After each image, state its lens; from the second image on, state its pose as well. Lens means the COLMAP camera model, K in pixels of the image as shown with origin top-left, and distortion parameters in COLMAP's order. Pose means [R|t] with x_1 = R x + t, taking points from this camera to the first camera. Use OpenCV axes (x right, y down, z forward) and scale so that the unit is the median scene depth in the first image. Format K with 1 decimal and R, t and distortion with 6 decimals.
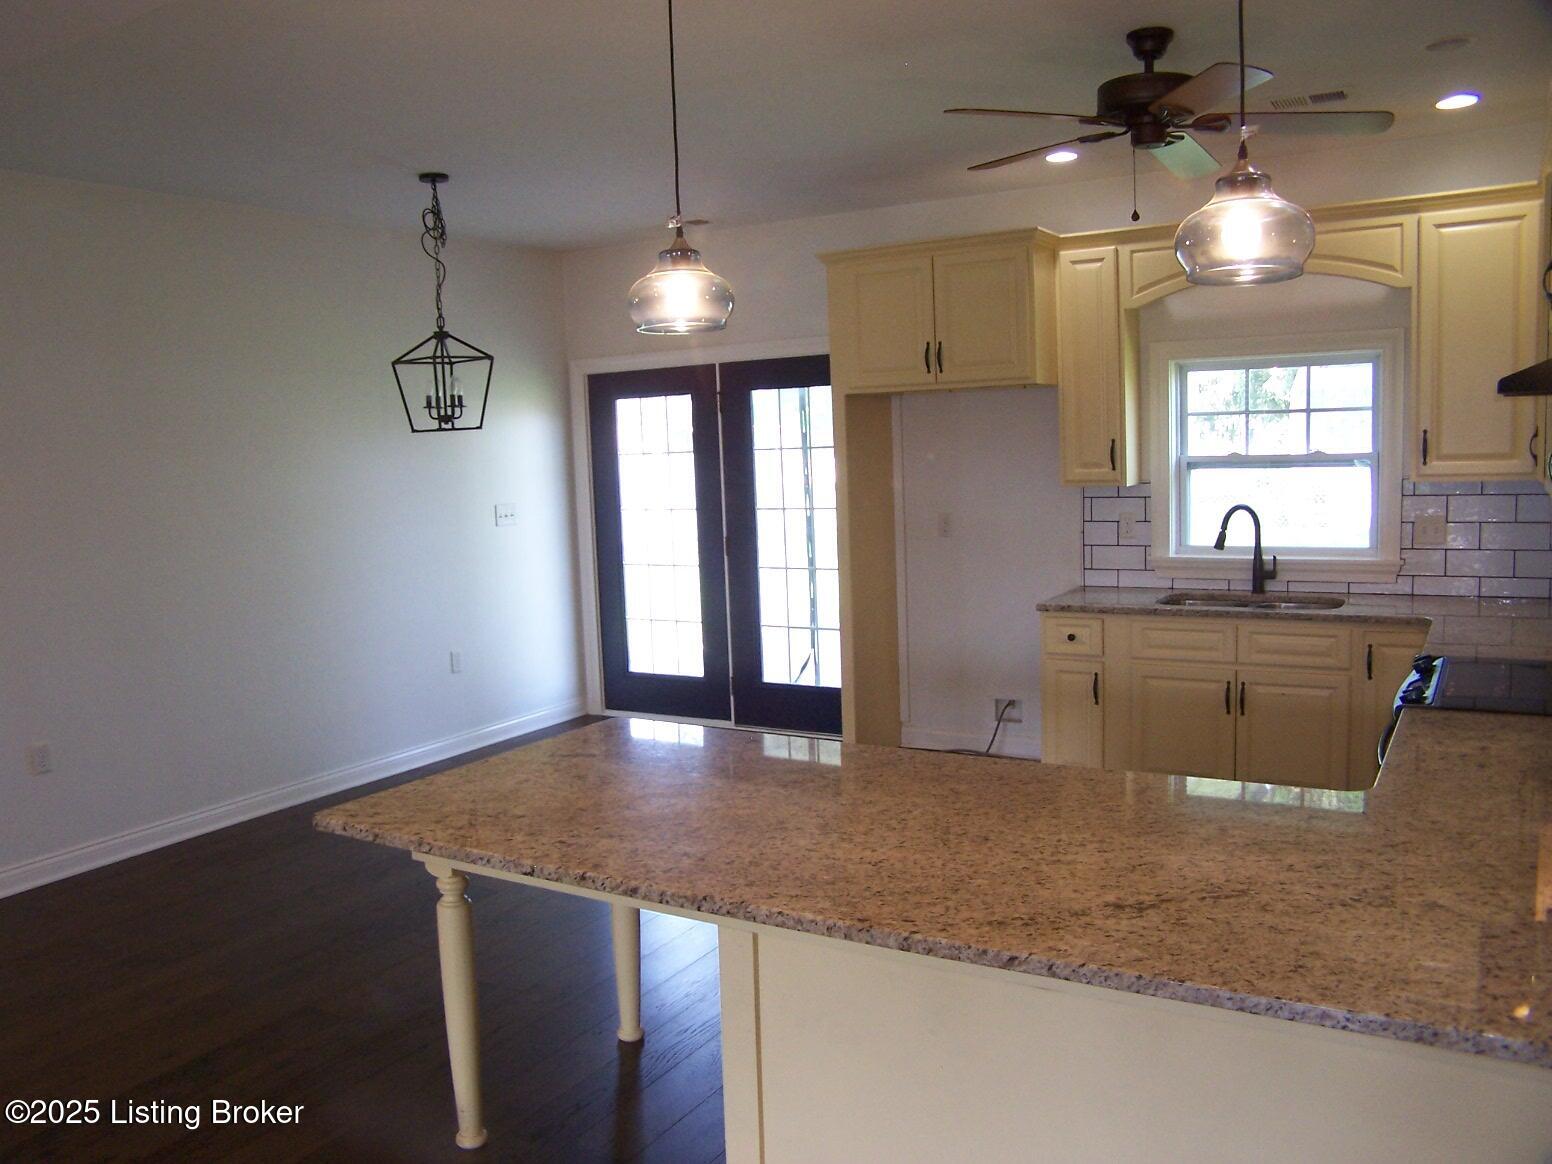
lens RADIAL K [[1261.8, 0, 752.5], [0, 1261.8, 587.9], [0, 0, 1]] dist [-0.128427, 0.100846]
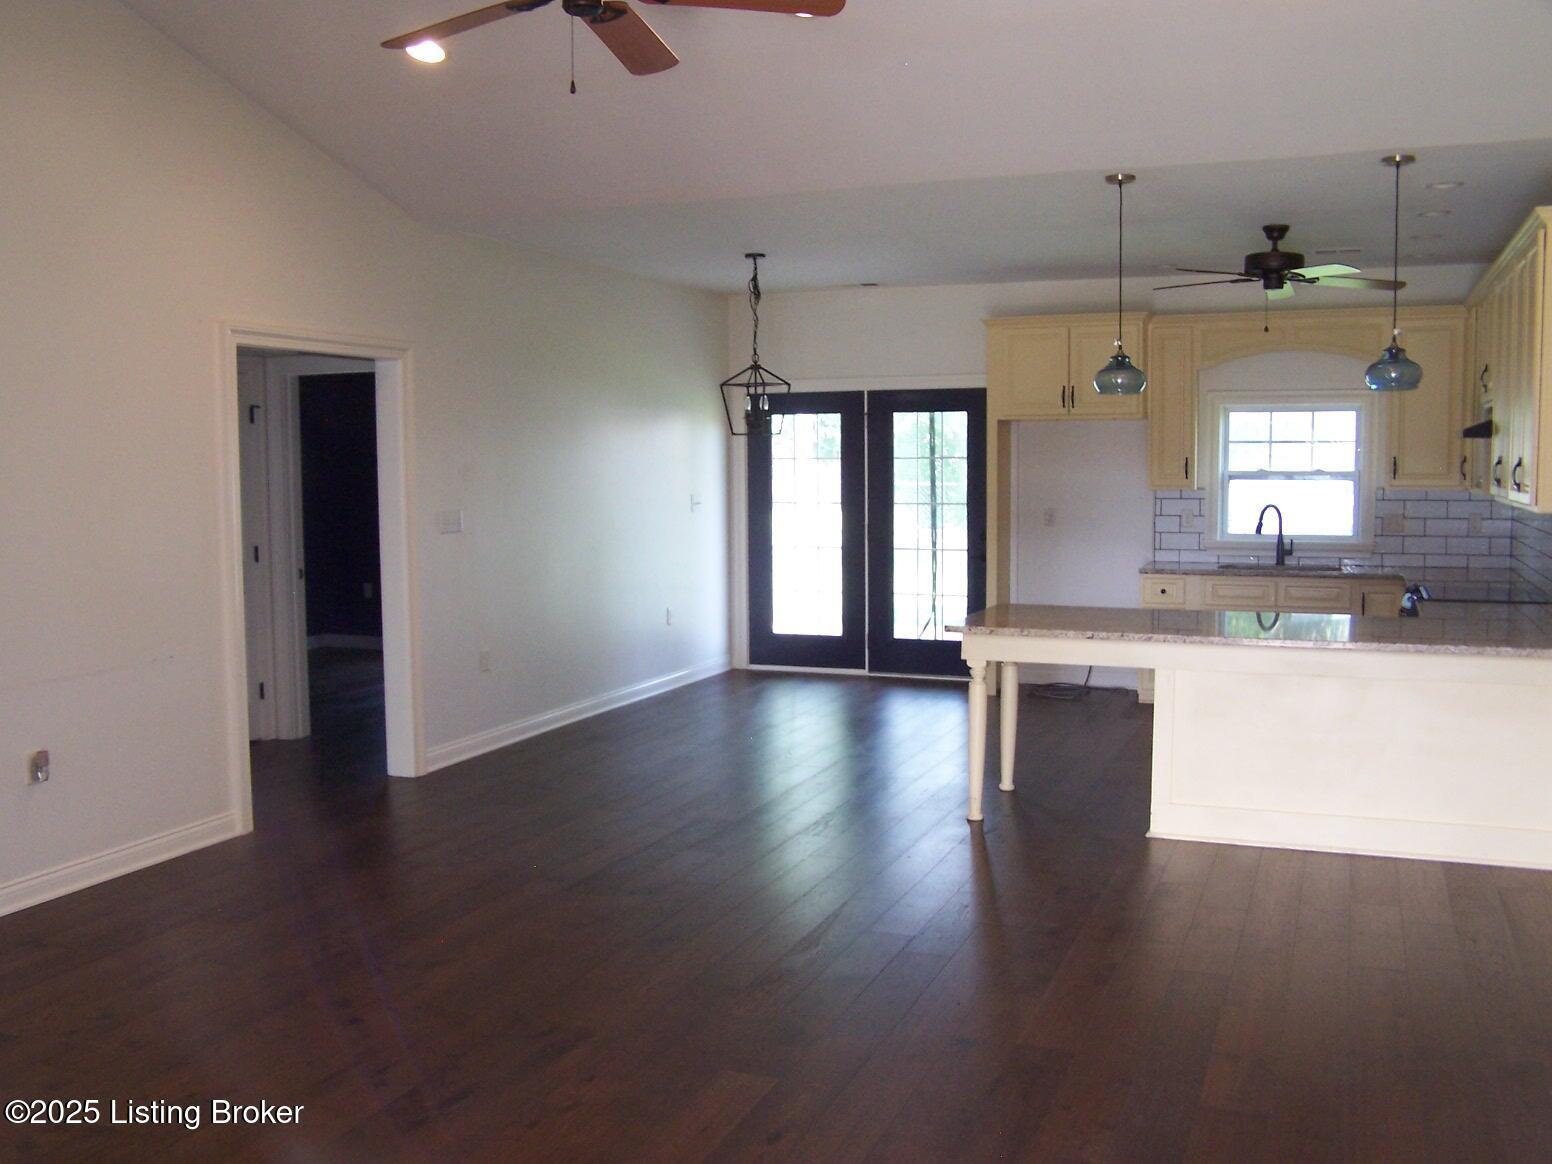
lens RADIAL K [[1465.2, 0, 776.0], [0, 1465.2, 582.0], [0, 0, 1]] dist [-0.110850, 0.133430]
pose [[0.986058, 0.018890, 0.165326, -0.444562], [-0.013215, 0.999287, -0.035358, 0.089080], [-0.165876, 0.032680, 0.985605, -0.566727]]
